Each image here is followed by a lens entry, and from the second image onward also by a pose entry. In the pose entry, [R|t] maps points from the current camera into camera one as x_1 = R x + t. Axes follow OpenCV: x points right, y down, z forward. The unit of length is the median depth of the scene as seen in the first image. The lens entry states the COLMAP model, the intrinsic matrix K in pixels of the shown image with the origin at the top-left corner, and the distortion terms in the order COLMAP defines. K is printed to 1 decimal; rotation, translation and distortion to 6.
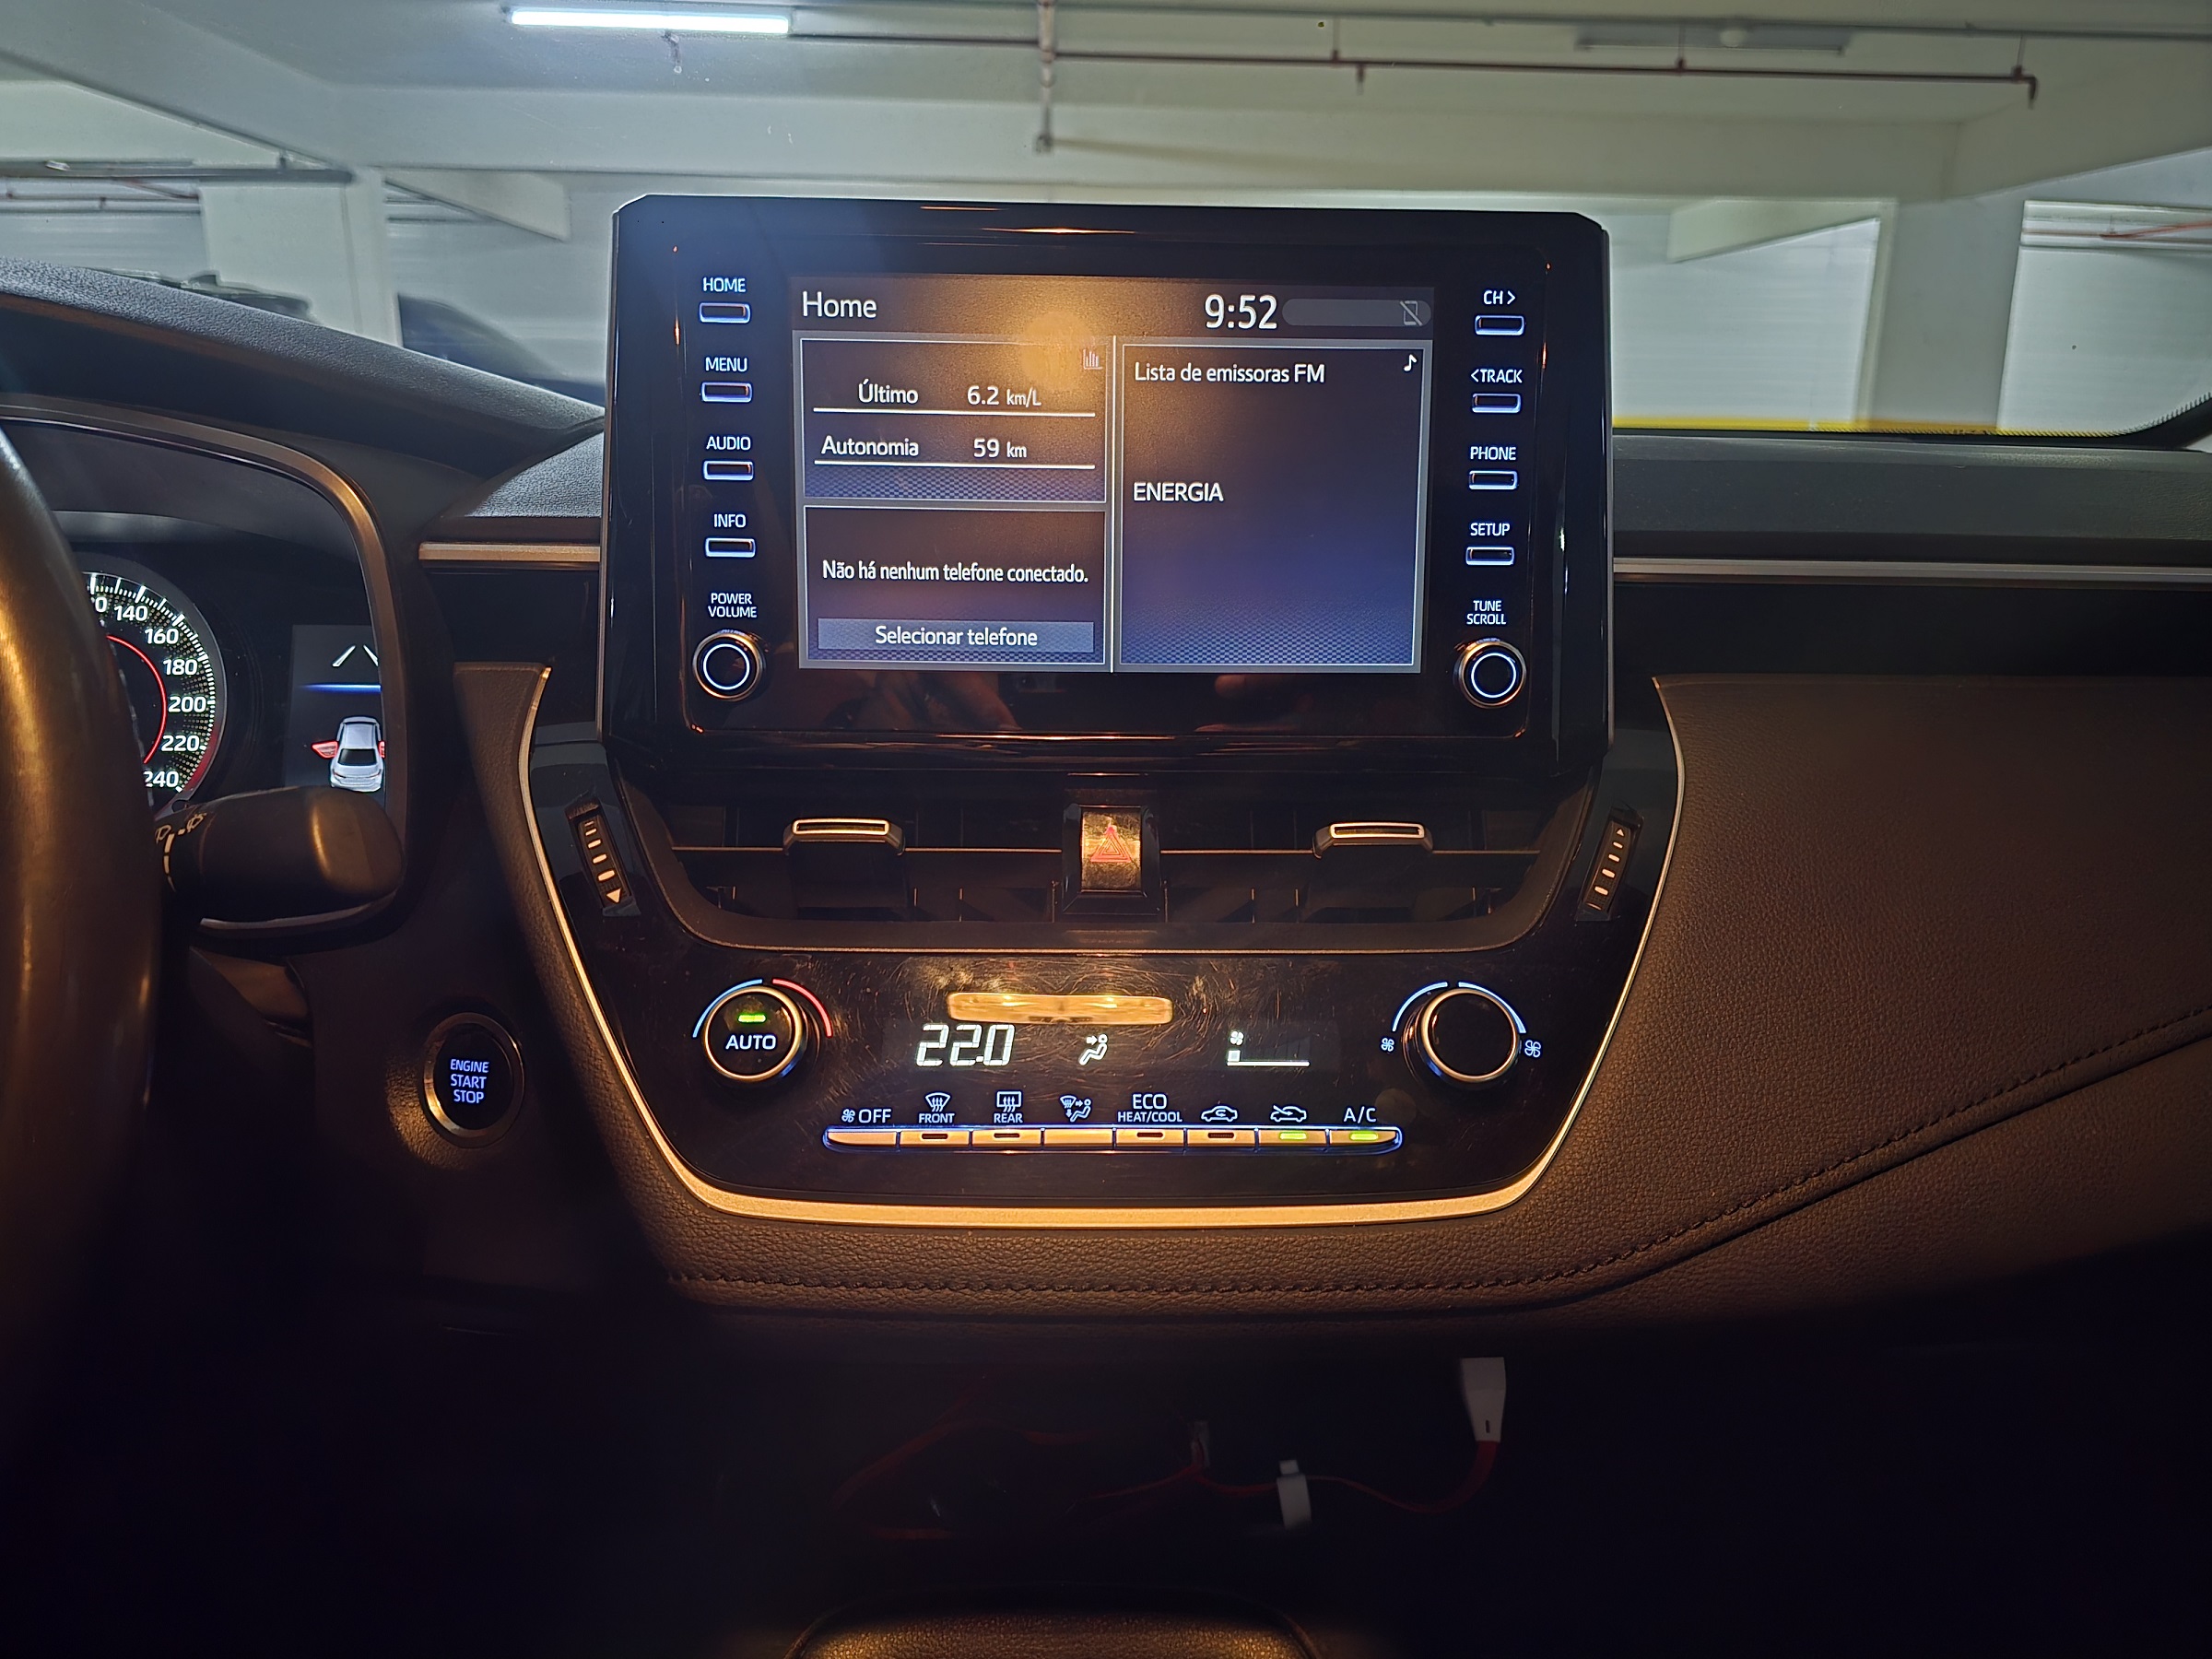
lens RADIAL K [[1590.9, 0, 1106.0], [0, 1590.9, 829.5], [0, 0, 1]] dist [-0.005190, -0.001552]
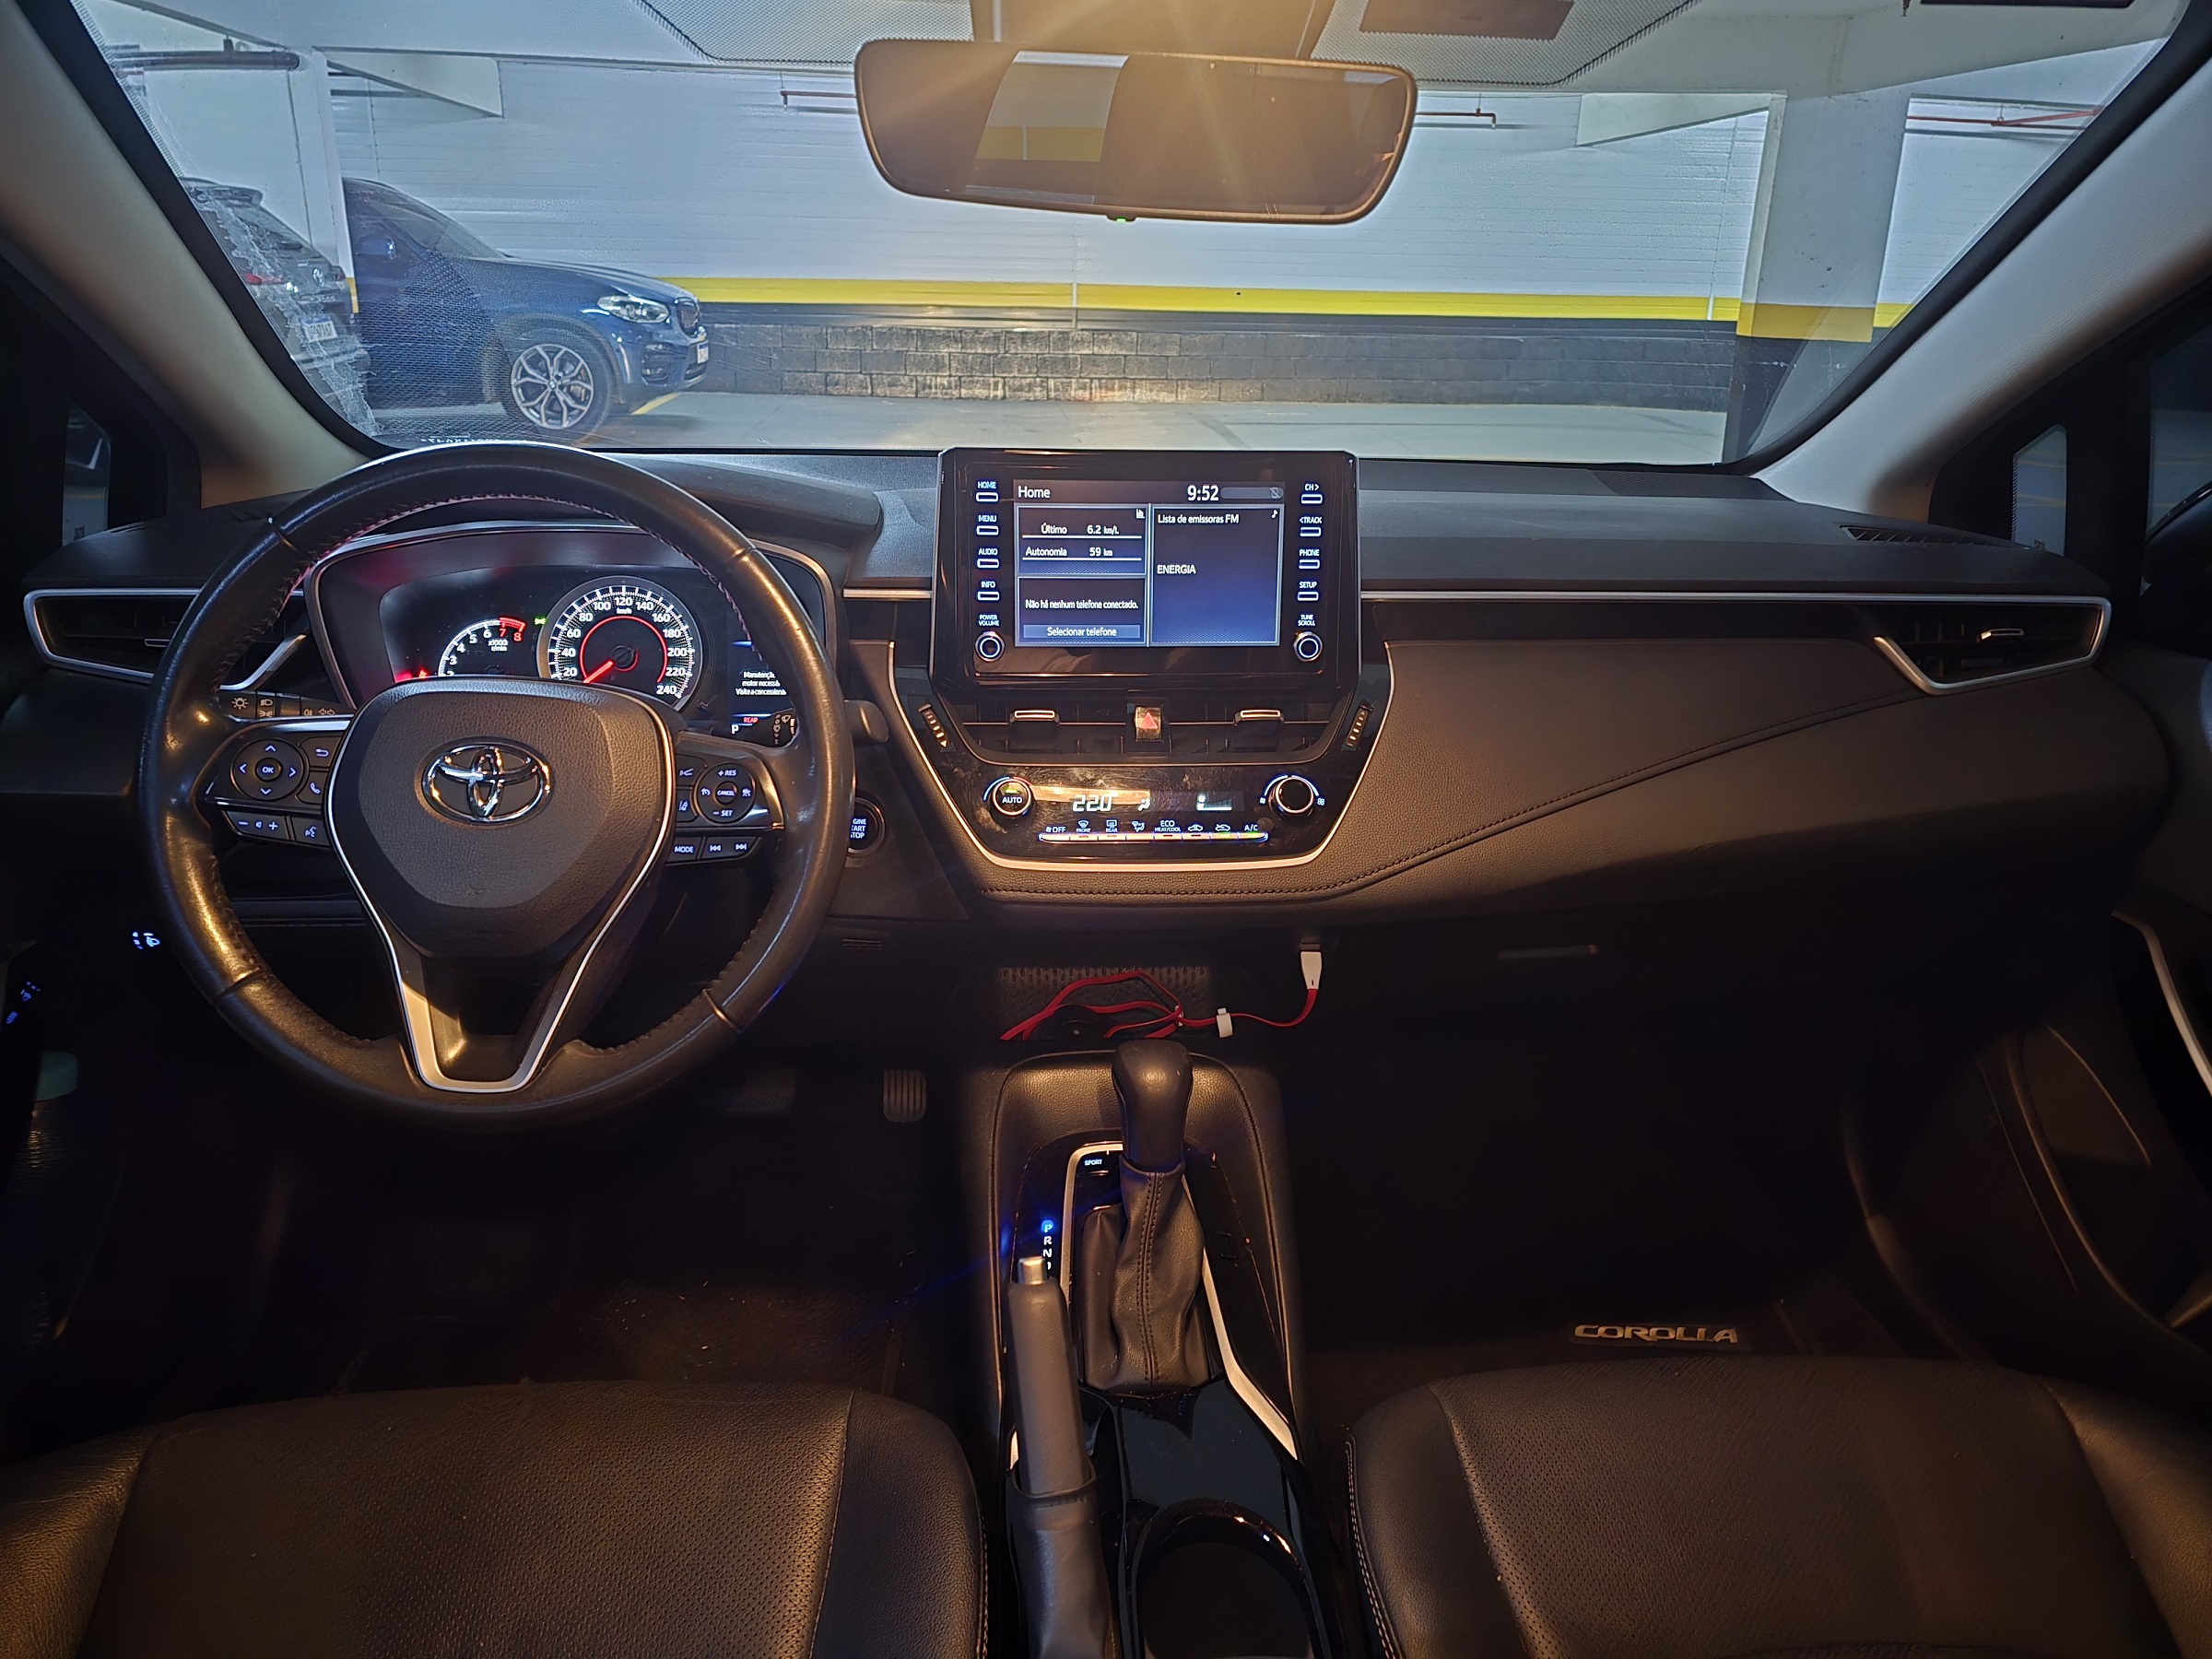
lens RADIAL K [[1496.8, 0, 1112.6], [0, 1496.8, 822.5], [0, 0, 1]] dist [0.091579, -0.079415]
pose [[0.998806, -0.009706, 0.047883, -0.159188], [0.005865, 0.996800, 0.079716, -0.017264], [-0.048503, -0.079340, 0.995667, -1.240883]]
